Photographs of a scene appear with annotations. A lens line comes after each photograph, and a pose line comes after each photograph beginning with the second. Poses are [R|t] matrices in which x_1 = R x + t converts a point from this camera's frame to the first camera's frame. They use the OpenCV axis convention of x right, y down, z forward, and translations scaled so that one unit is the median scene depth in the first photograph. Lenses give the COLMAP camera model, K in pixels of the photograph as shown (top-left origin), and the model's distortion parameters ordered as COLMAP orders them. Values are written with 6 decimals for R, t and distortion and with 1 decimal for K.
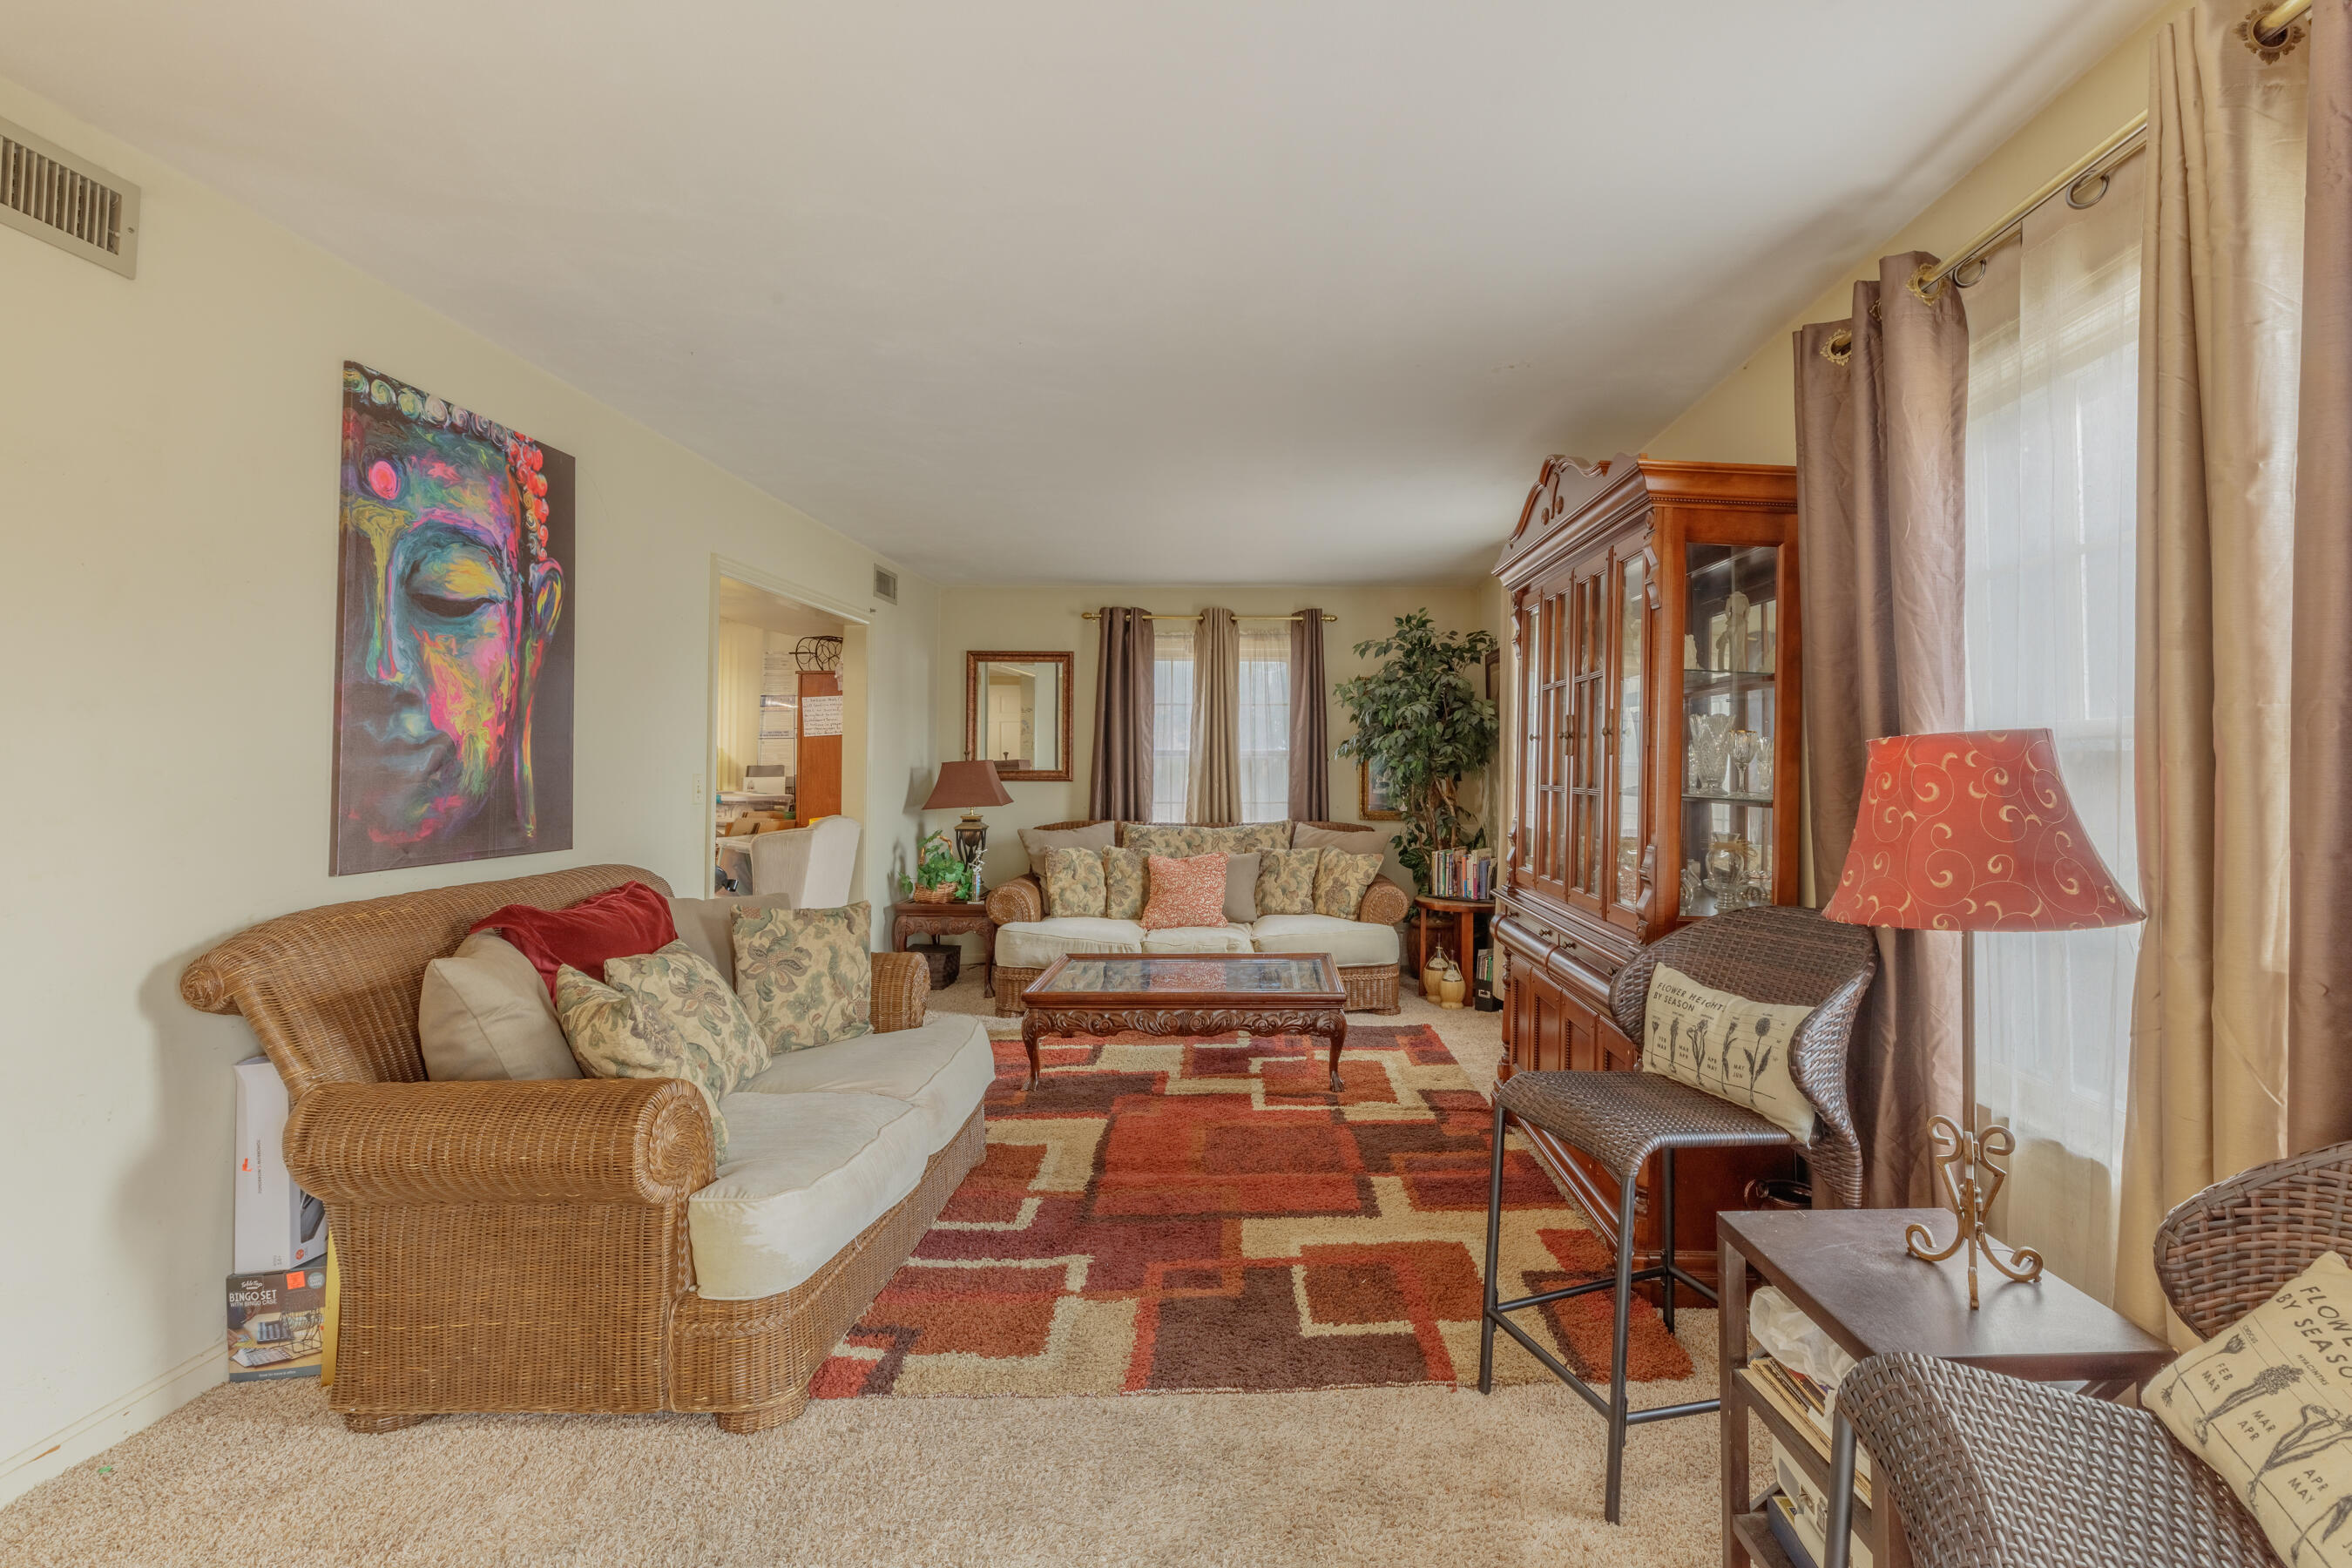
lens RADIAL K [[1104.8, 0, 1171.1], [0, 1104.8, 730.9], [0, 0, 1]] dist [0.000997, 0.000449]
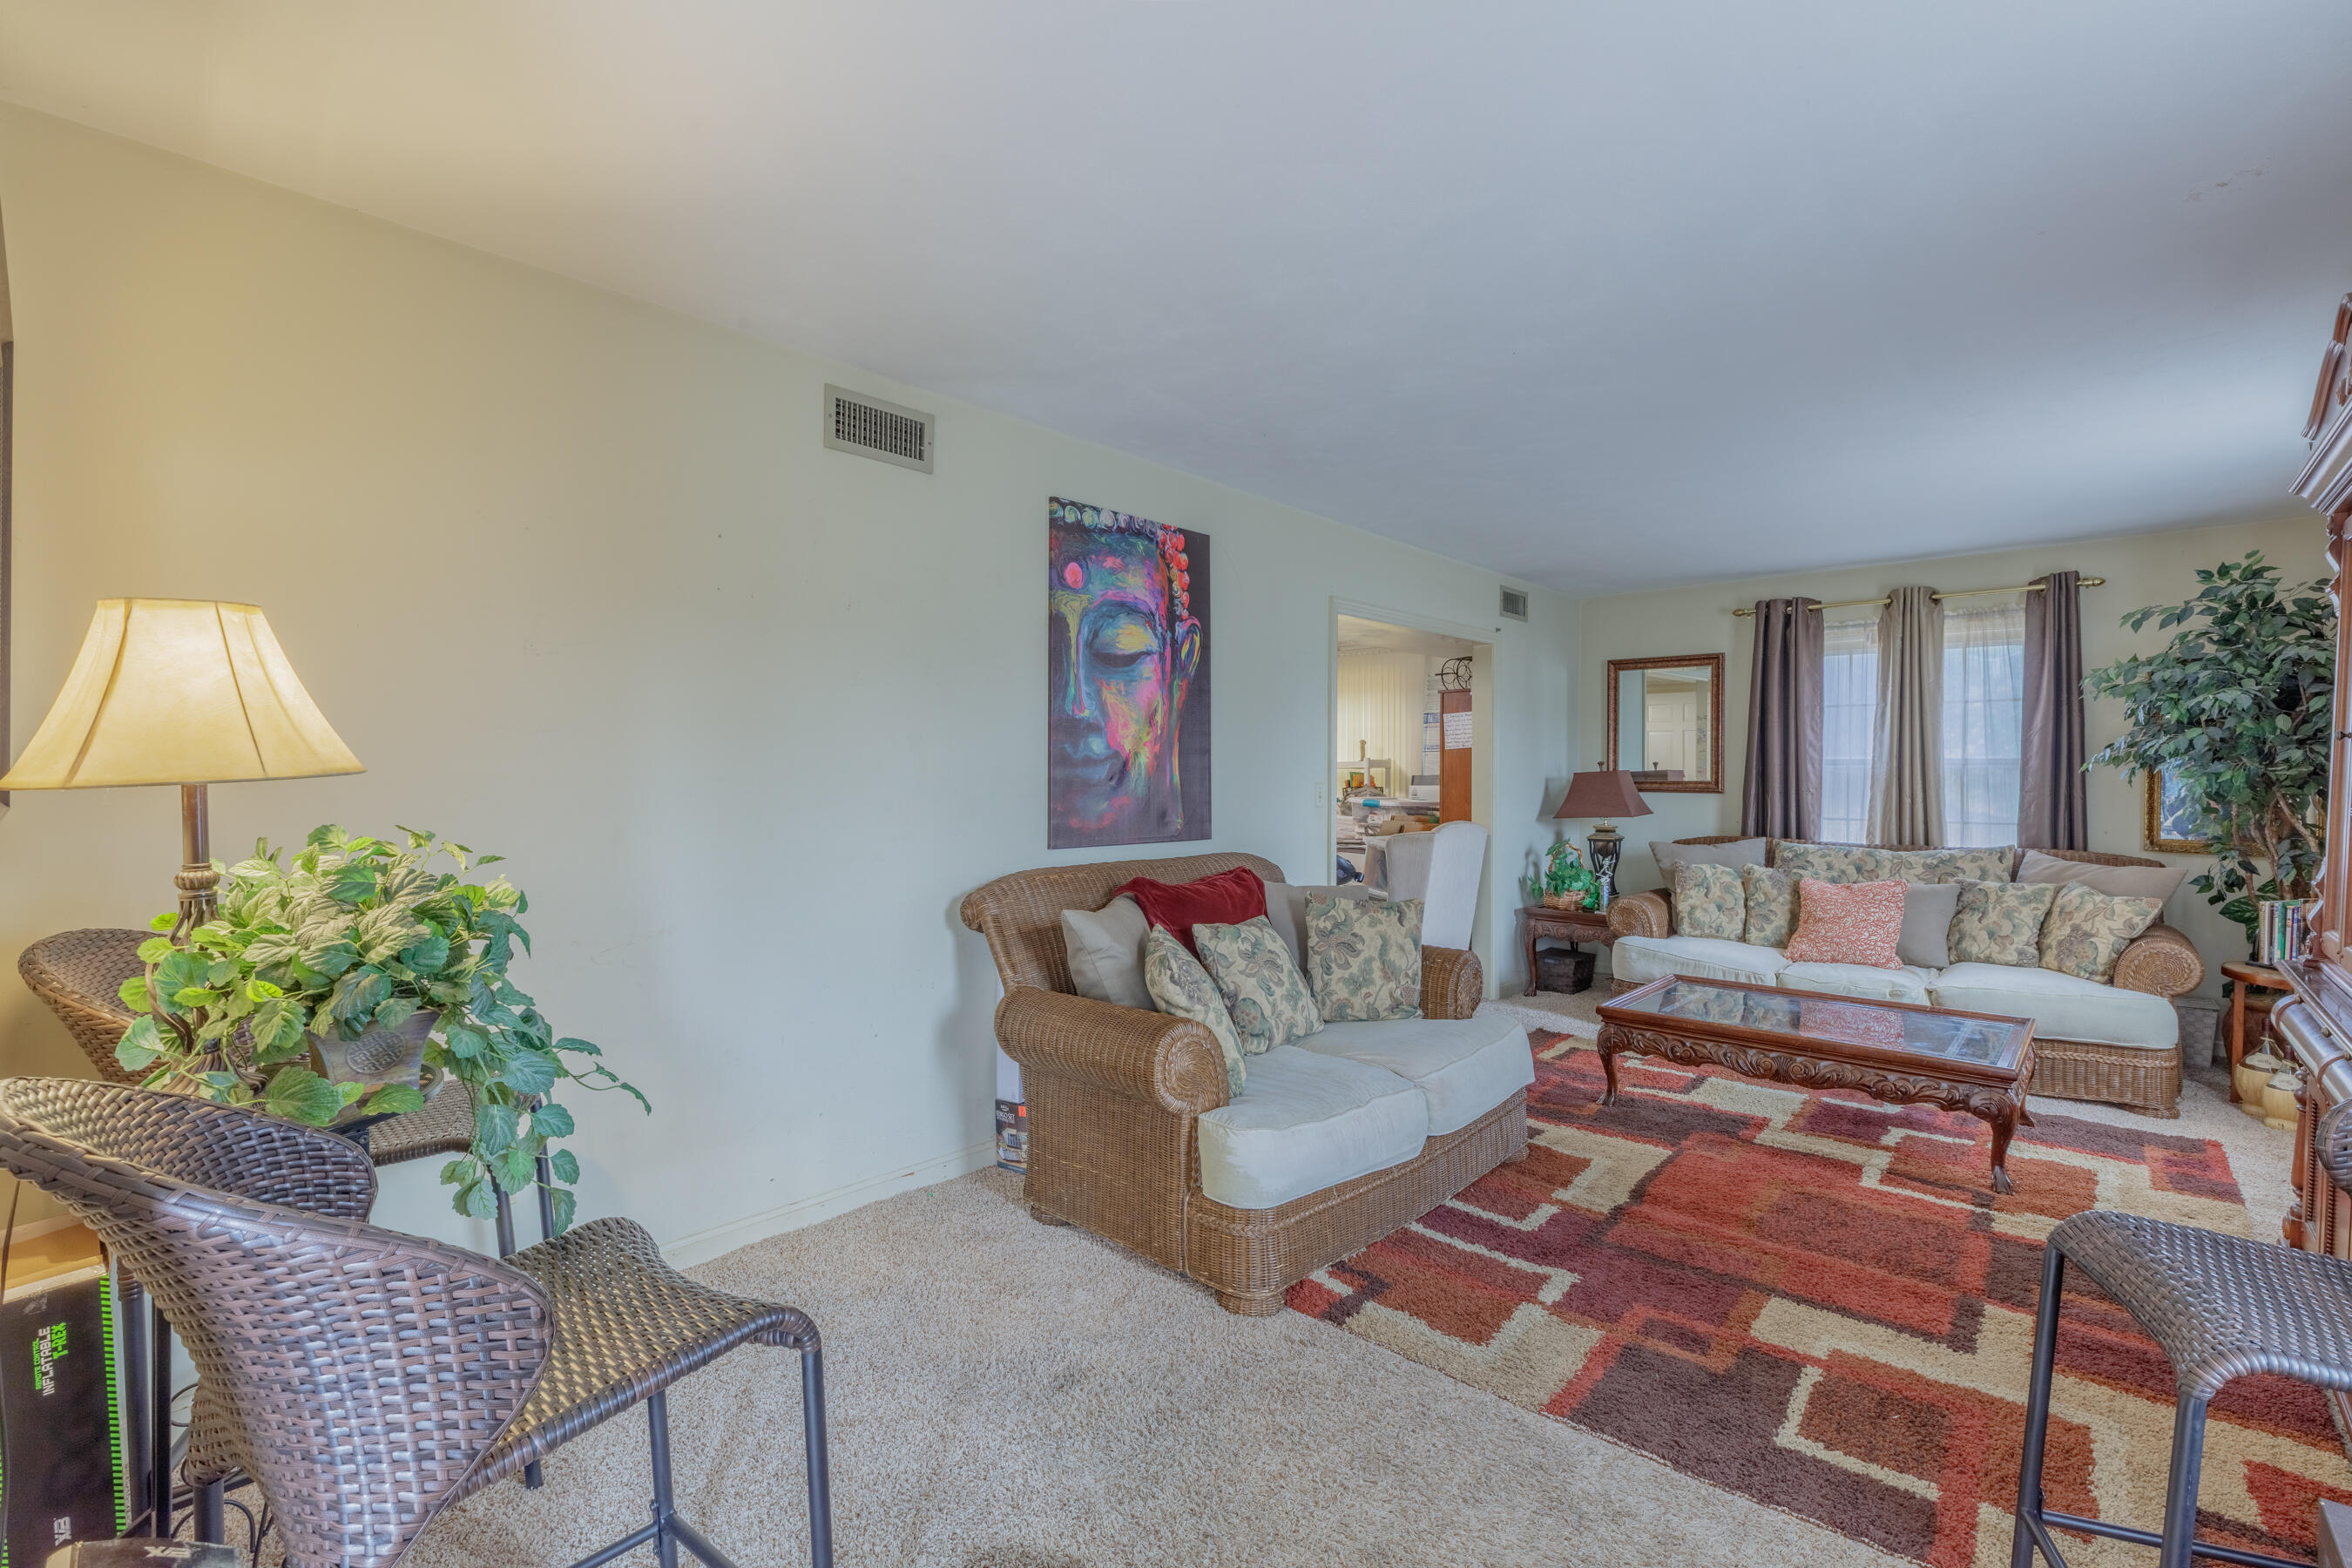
lens RADIAL K [[1041.6, 0, 1230.0], [0, 1041.6, 777.2], [0, 0, 1]] dist [0.000564, -0.000312]
pose [[0.736118, 0.003824, -0.676843, 0.306851], [0.018573, 0.999493, 0.025846, 0.002918], [0.676598, -0.031597, 0.735674, 0.118296]]
